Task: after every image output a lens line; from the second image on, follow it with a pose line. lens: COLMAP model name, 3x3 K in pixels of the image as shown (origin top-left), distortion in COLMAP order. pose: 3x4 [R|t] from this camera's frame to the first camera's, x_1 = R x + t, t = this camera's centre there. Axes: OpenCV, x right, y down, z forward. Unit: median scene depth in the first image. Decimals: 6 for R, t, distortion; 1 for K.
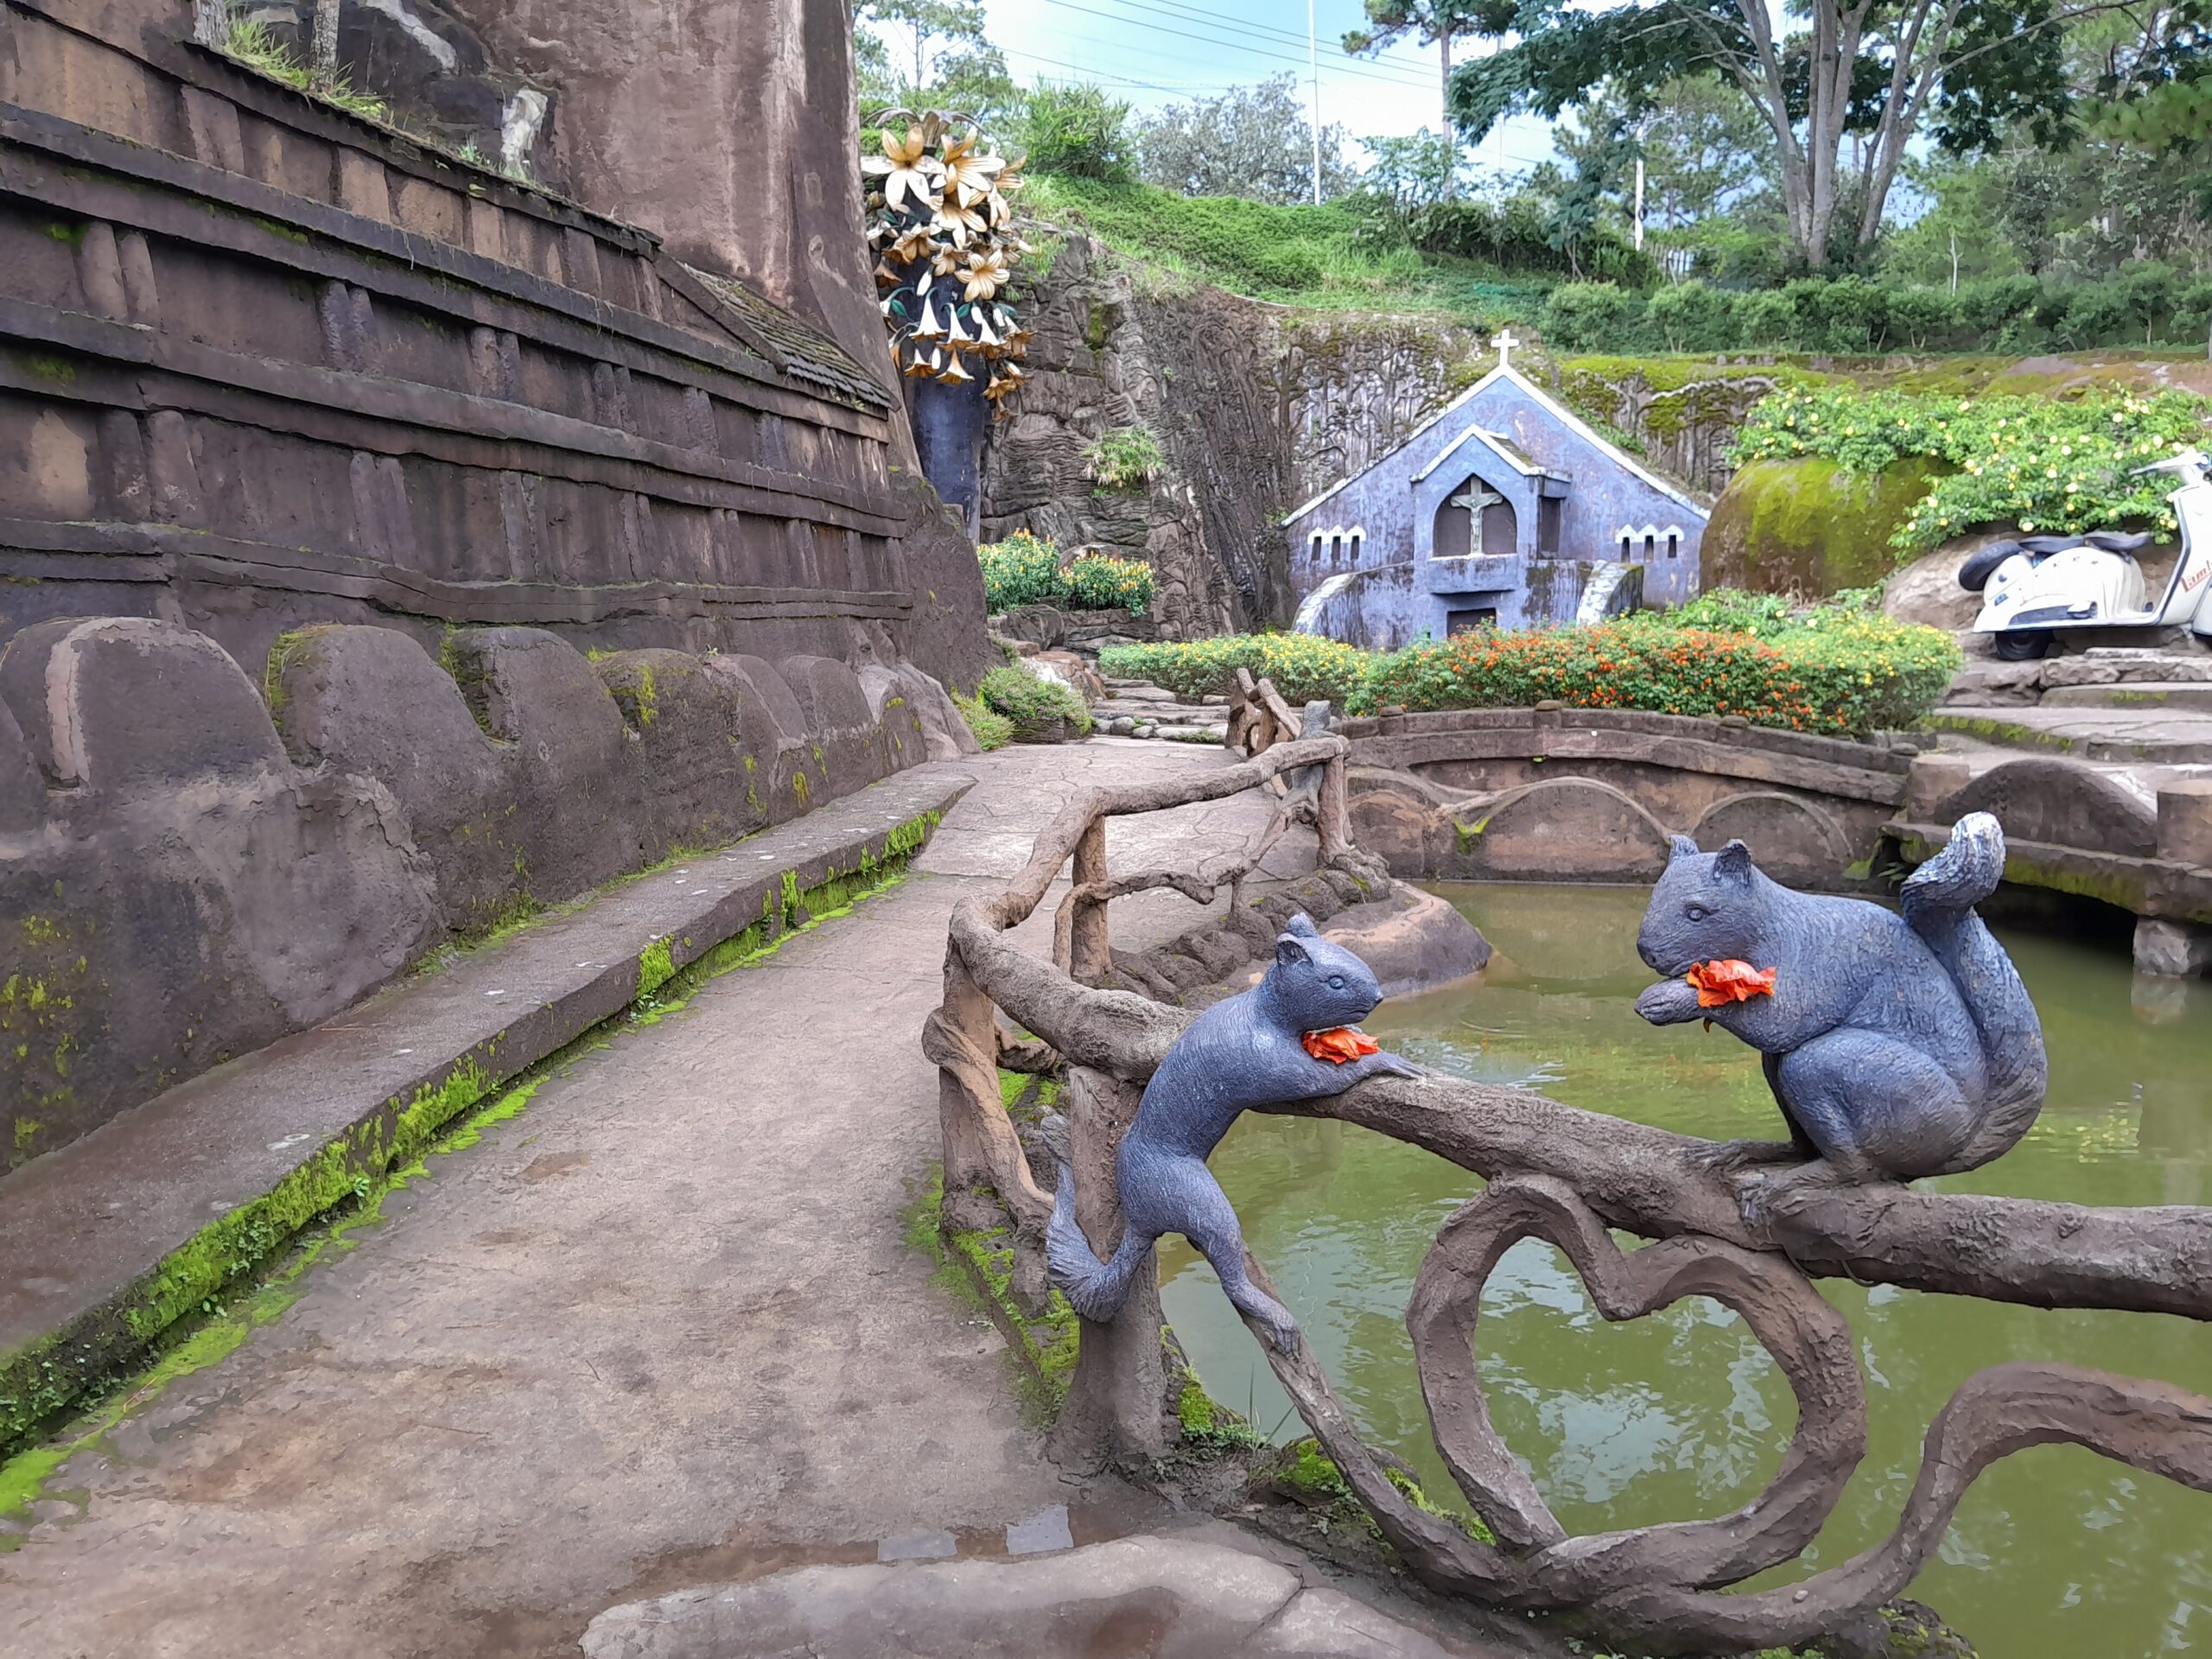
lens RADIAL K [[1683.9, 0, 1106.0], [0, 1683.9, 829.5], [0, 0, 1]] dist [0.083447, -0.166462]
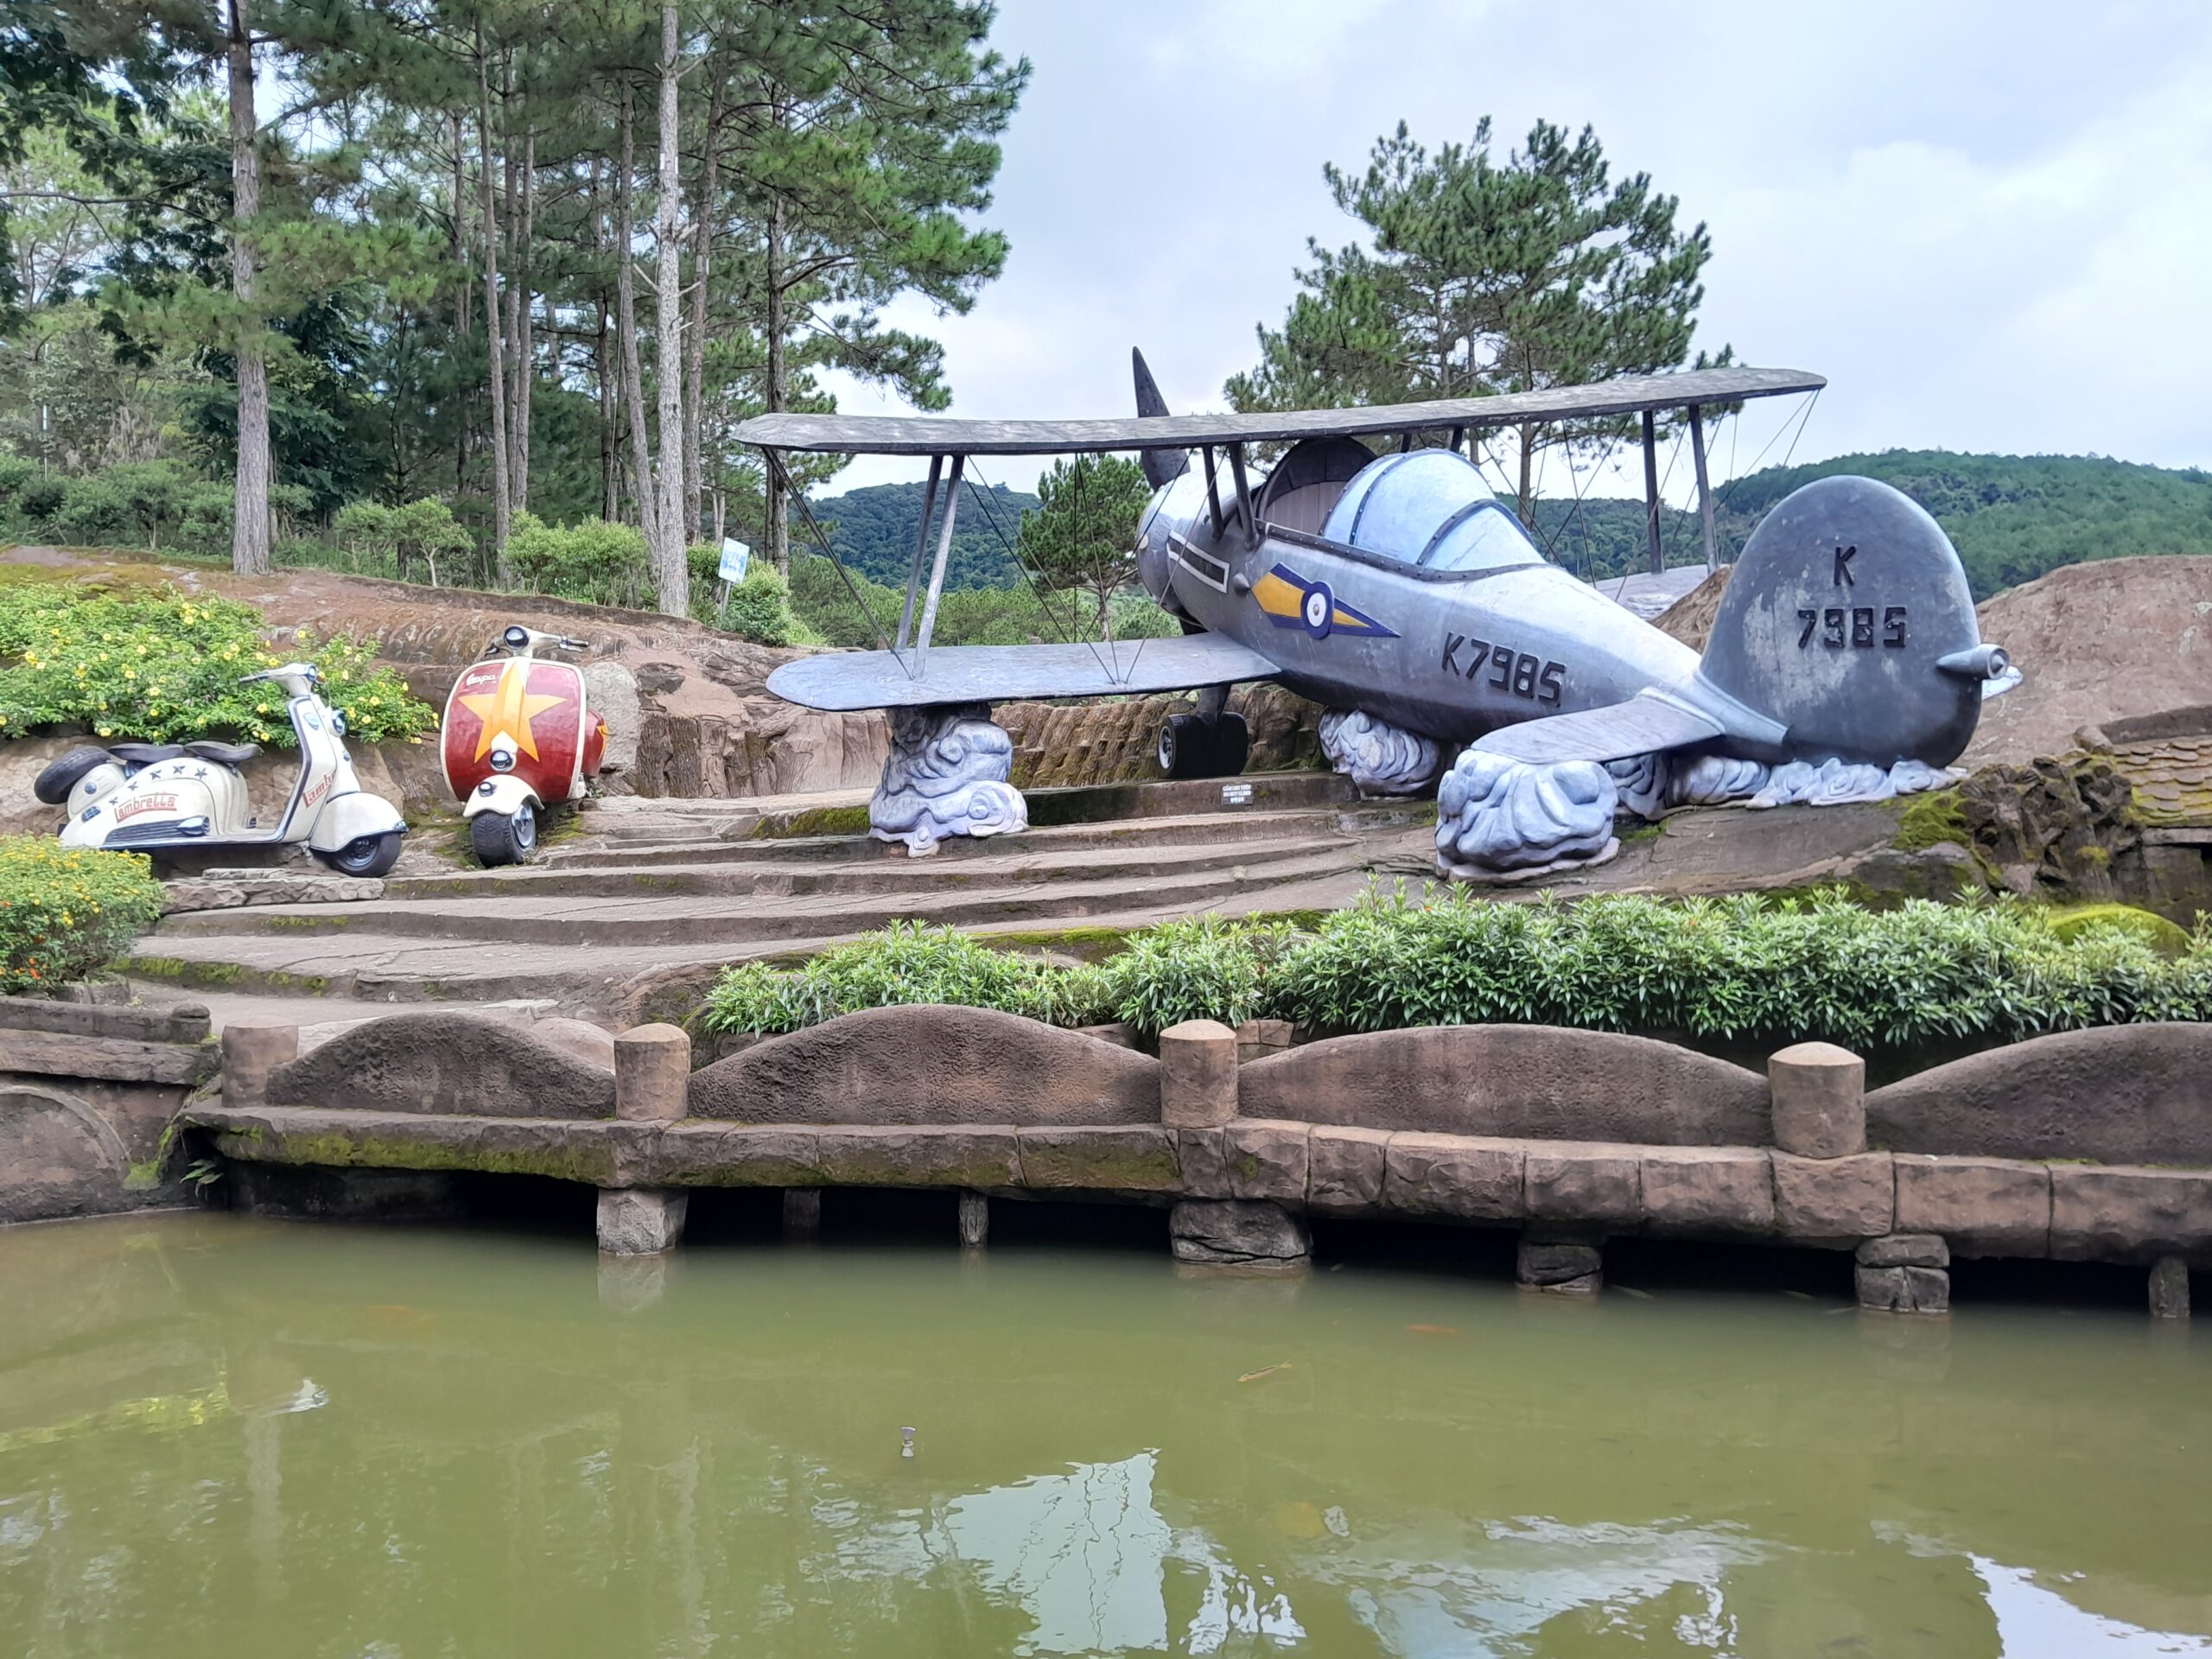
lens RADIAL K [[1708.4, 0, 1106.0], [0, 1708.4, 829.5], [0, 0, 1]] dist [0.010675, -0.074927]
pose [[0.434242, 0.003078, 0.900791, -0.026913], [0.107817, 0.992628, -0.055367, -0.025018], [-0.894321, 0.121163, 0.430709, 0.176305]]
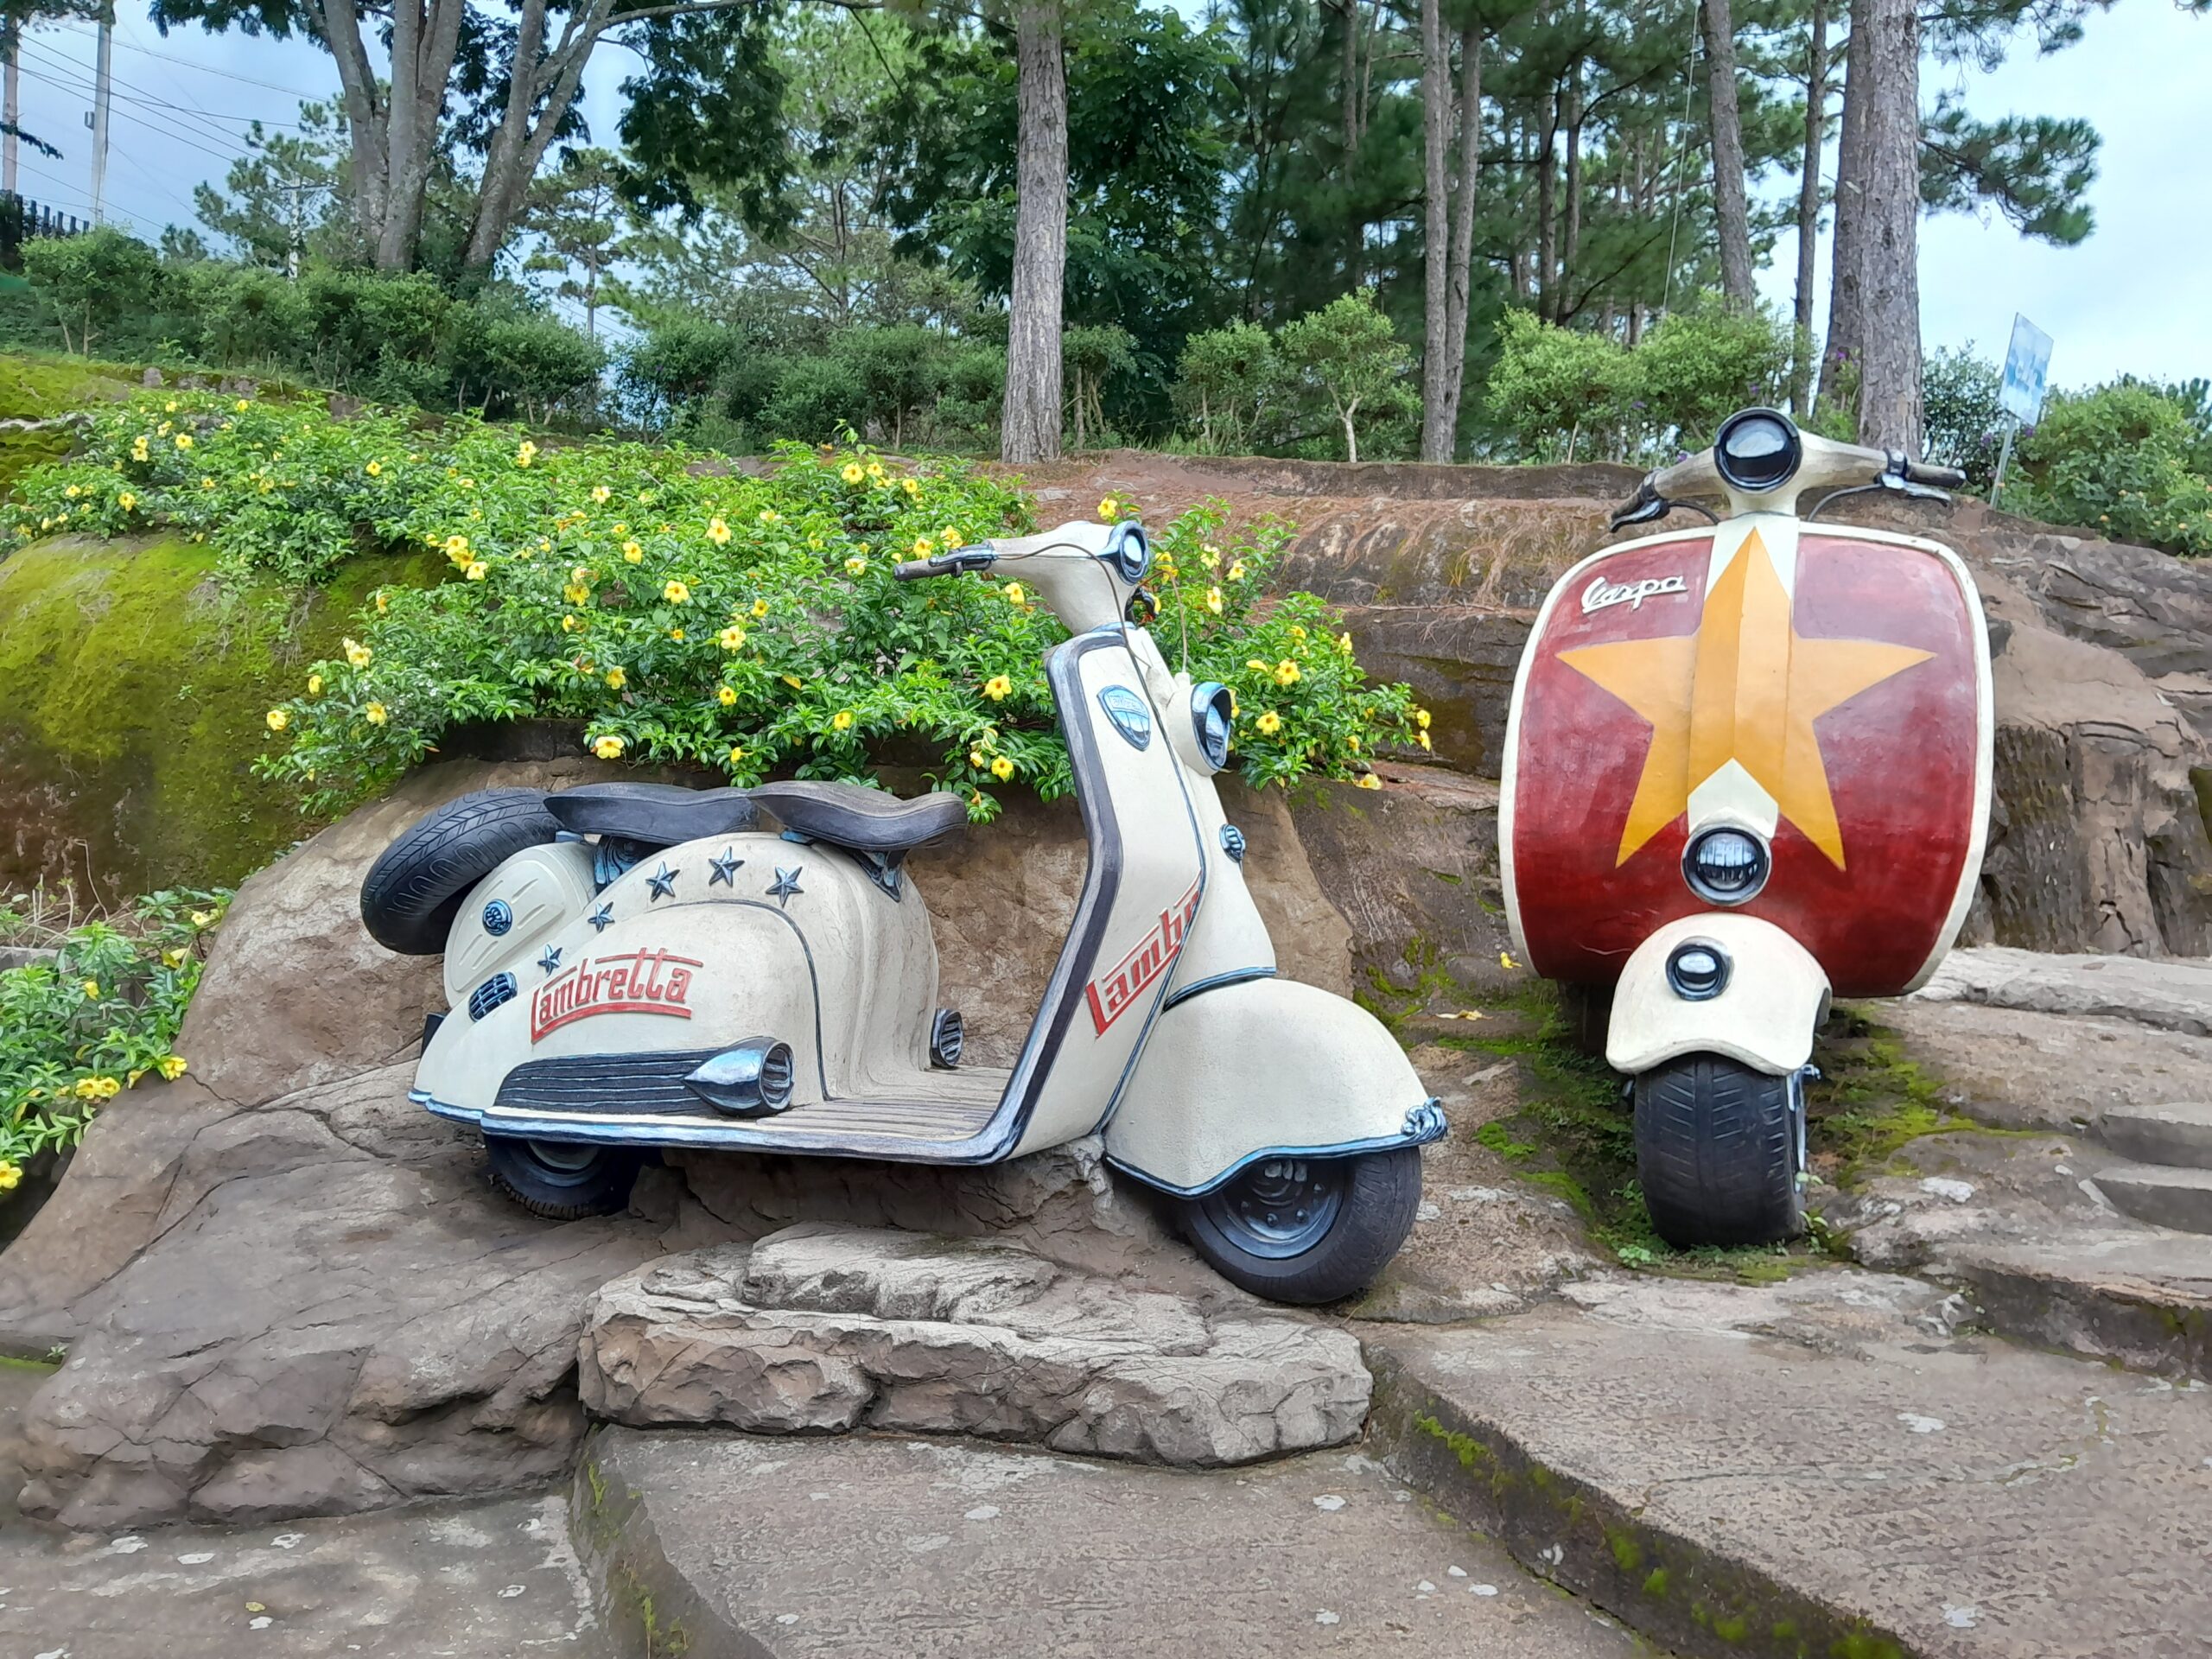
lens RADIAL K [[1683.9, 0, 1106.0], [0, 1683.9, 829.5], [0, 0, 1]] dist [0.083447, -0.166462]
pose [[0.777462, 0.037205, 0.627828, 0.444198], [0.036264, 0.993936, -0.103807, -0.134710], [-0.627883, 0.103473, 0.771399, 0.744053]]
